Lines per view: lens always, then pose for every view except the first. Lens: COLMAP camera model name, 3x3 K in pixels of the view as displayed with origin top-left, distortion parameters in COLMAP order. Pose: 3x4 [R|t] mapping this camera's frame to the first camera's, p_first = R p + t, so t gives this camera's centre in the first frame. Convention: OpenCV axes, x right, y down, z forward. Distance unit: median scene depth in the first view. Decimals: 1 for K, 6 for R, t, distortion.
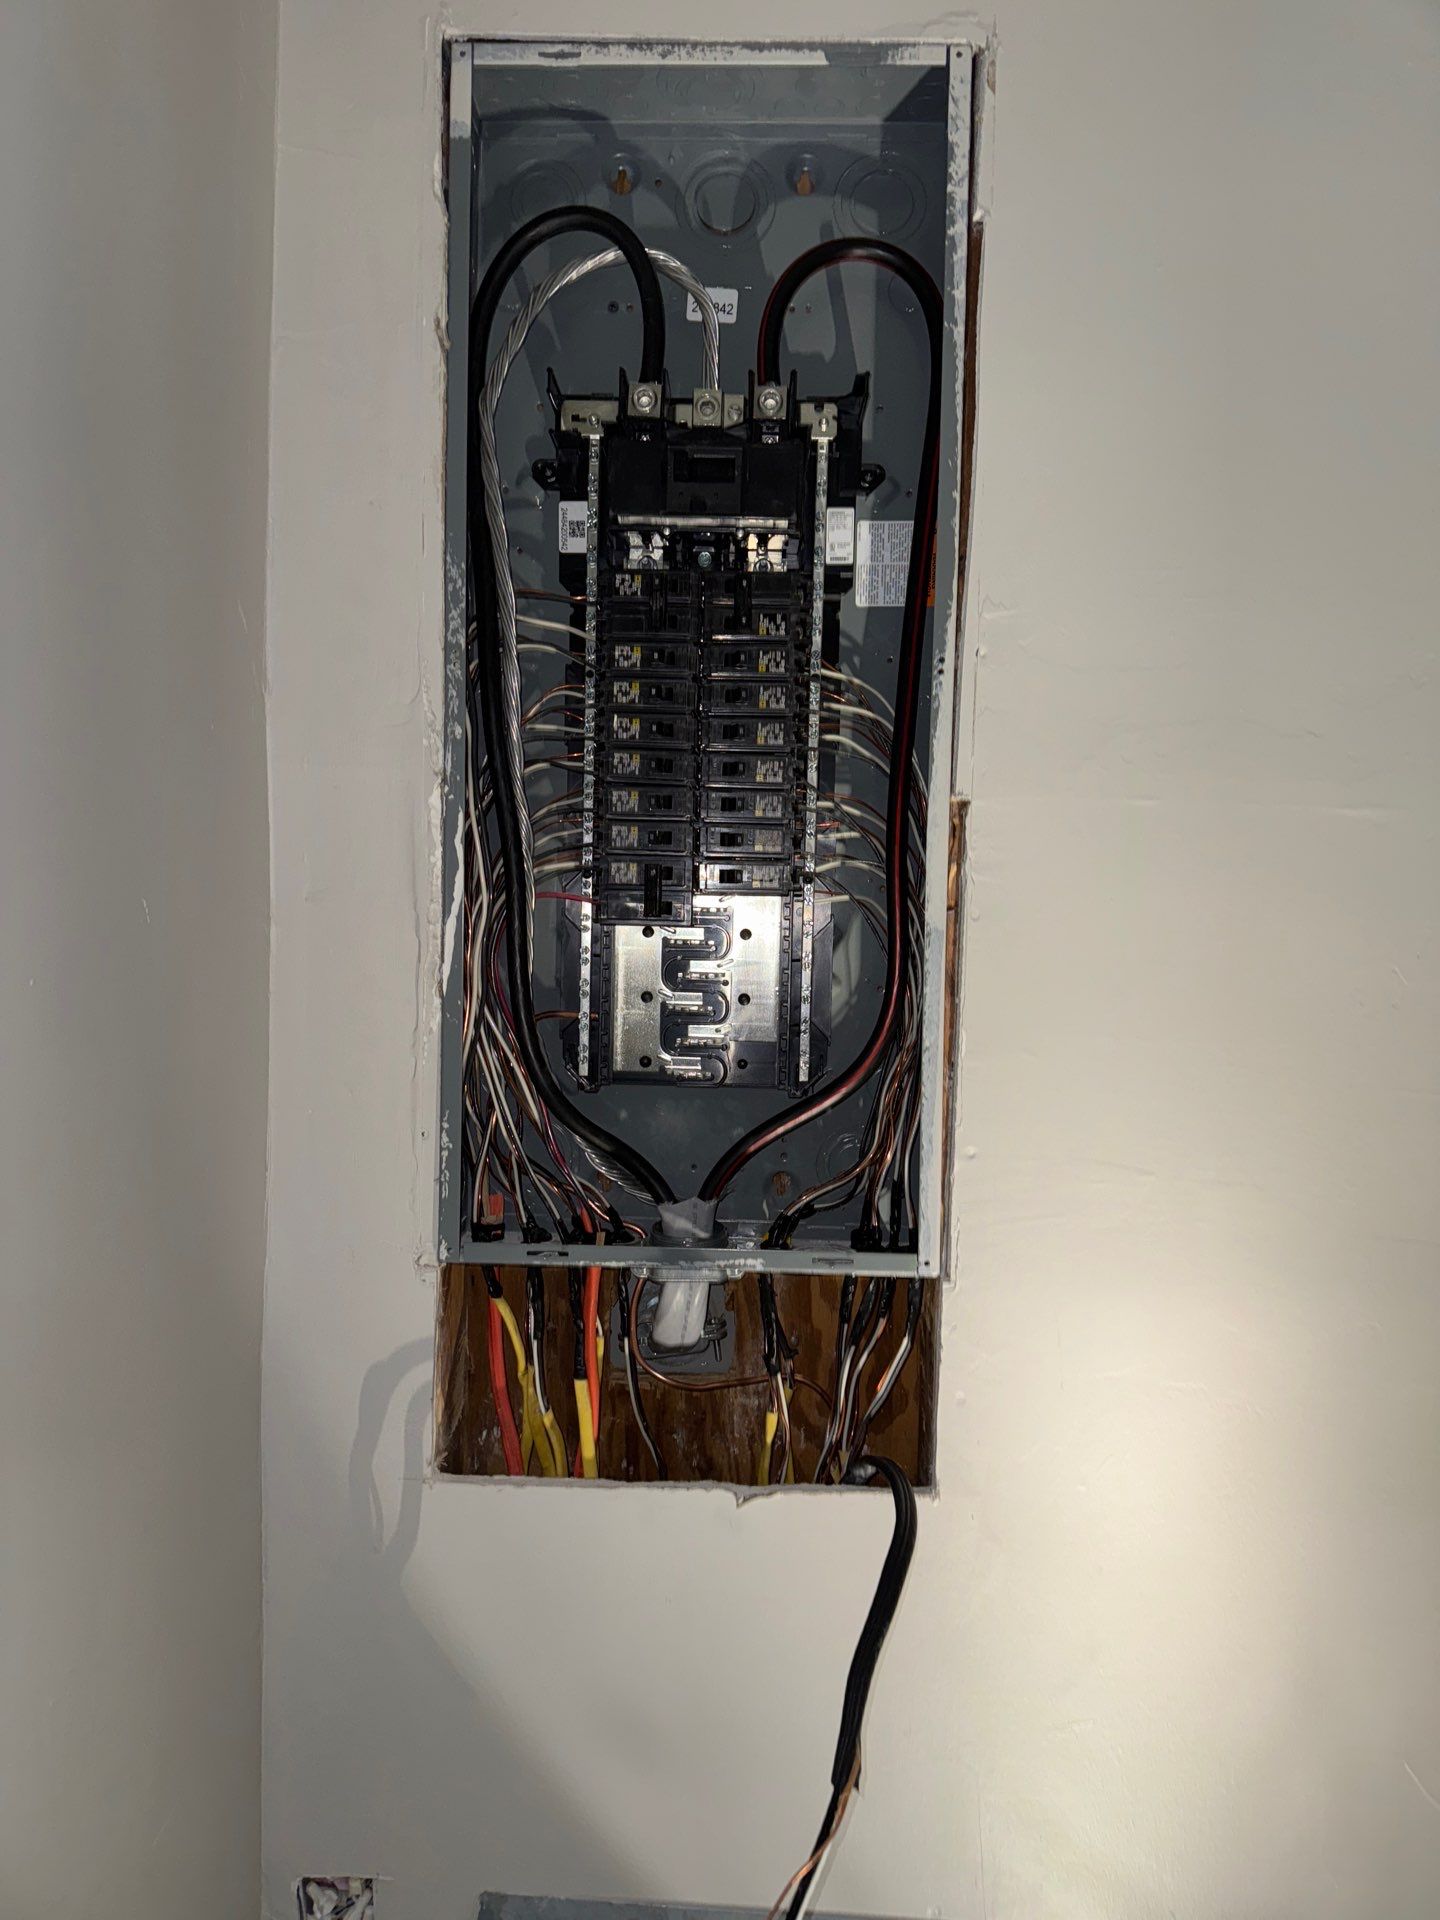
lens RADIAL K [[1374.0, 0, 712.6], [0, 1374.0, 979.5], [0, 0, 1]] dist [0.040504, -0.050251]
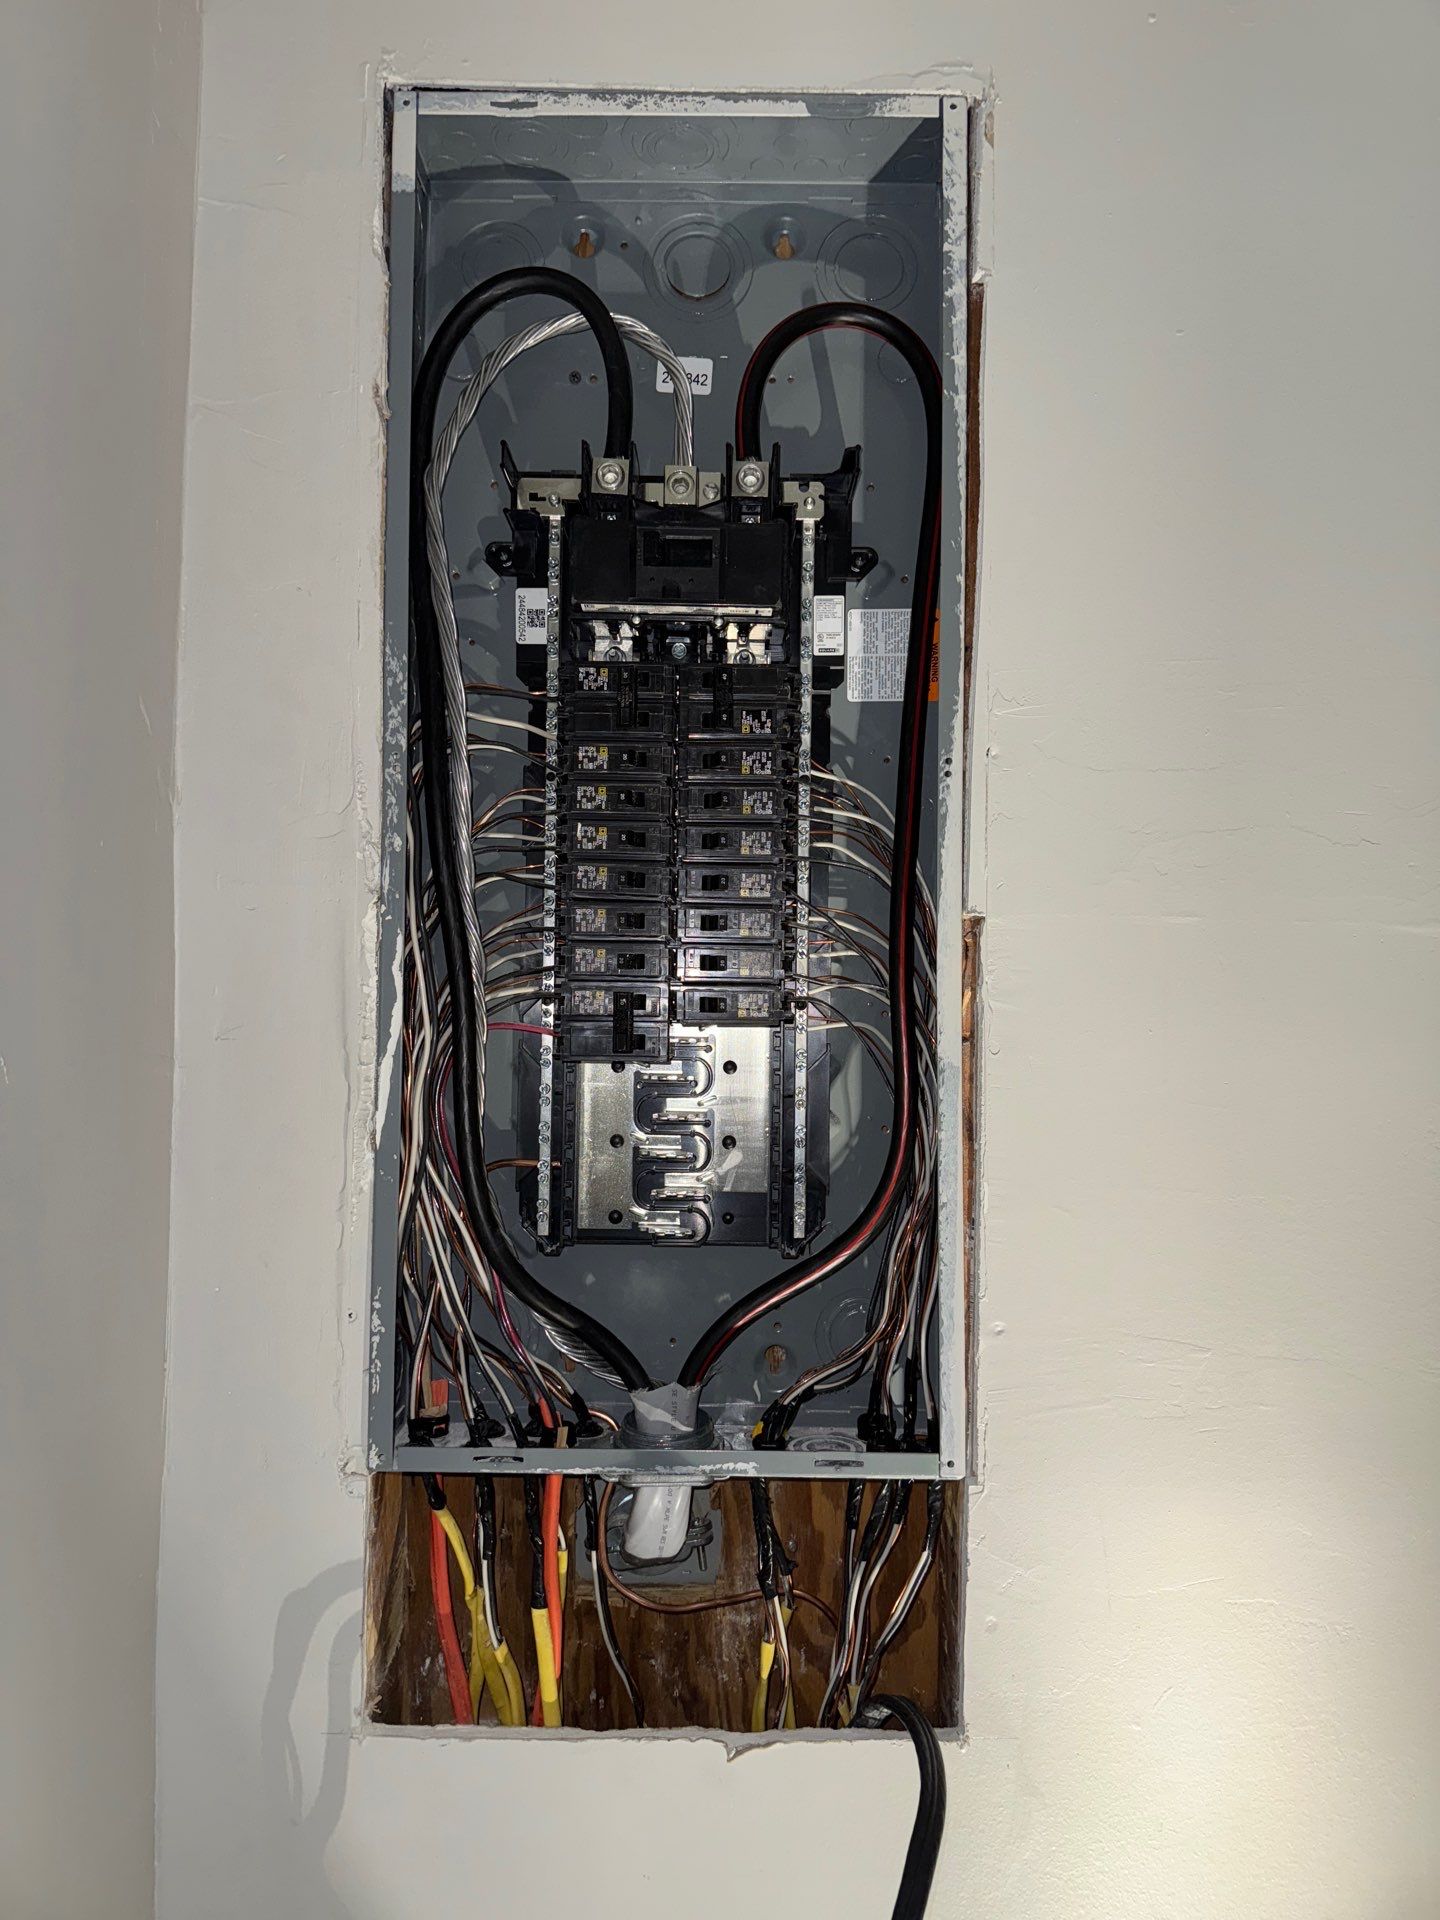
lens RADIAL K [[1374.0, 0, 724.4], [0, 1374.0, 959.6], [0, 0, 1]] dist [0.040504, -0.050251]
pose [[0.999614, -0.009494, 0.026123, -0.001667], [0.011708, 0.996229, -0.085966, -0.028786], [-0.025209, 0.086238, 0.995956, 0.131534]]
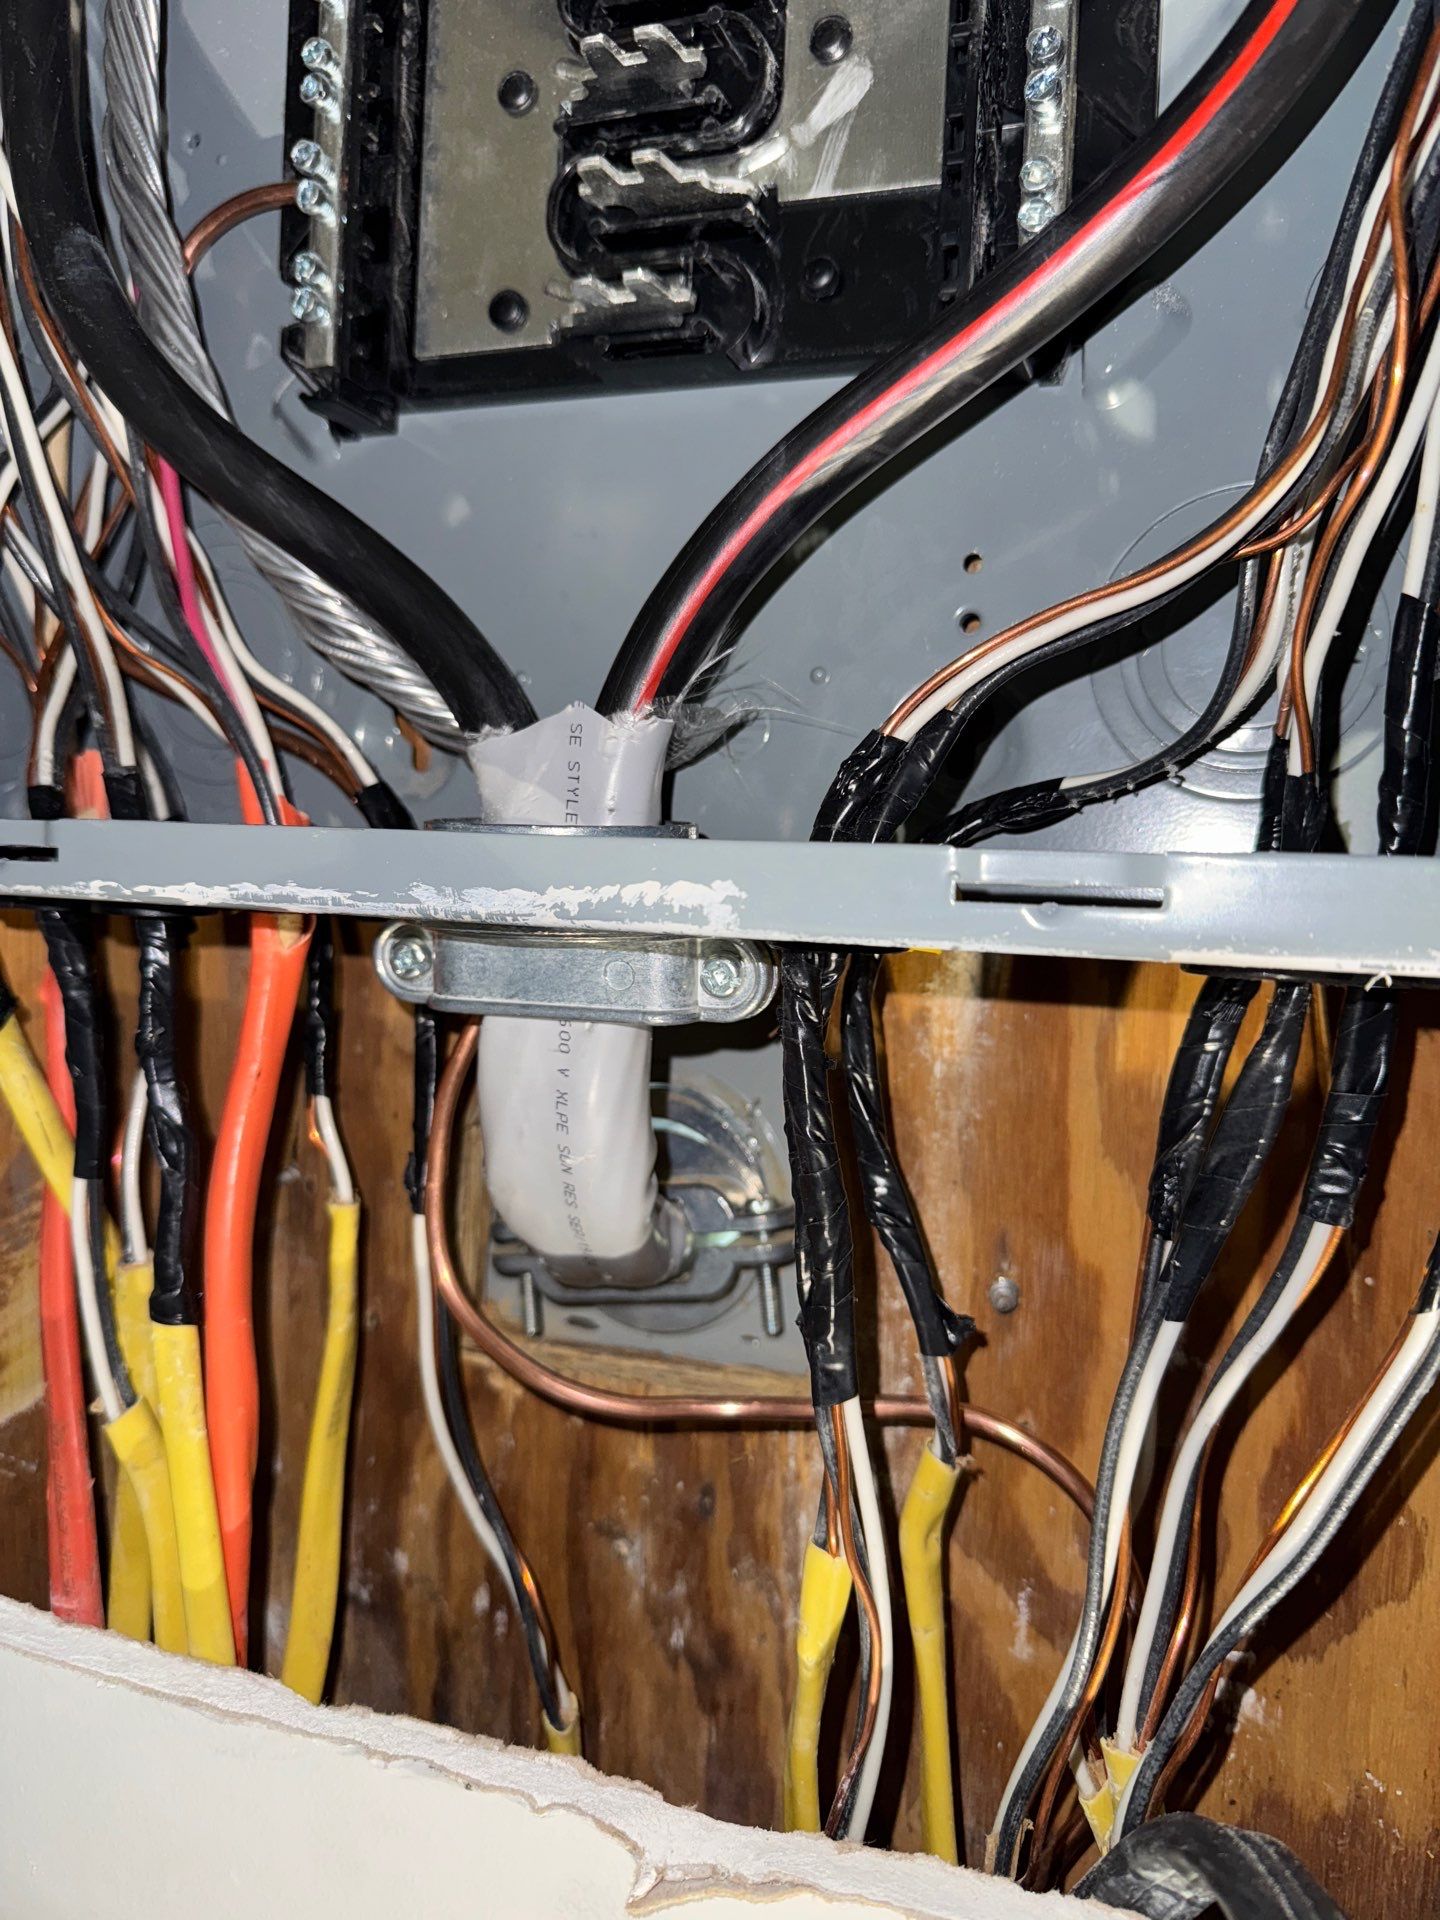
lens RADIAL K [[1374.0, 0, 726.1], [0, 1374.0, 974.2], [0, 0, 1]] dist [0.040504, -0.050251]
pose [[0.946326, 0.035946, -0.321209, 0.109525], [-0.040400, 0.999158, -0.007210, 0.226304], [0.320679, 0.019800, 0.946981, 0.798125]]
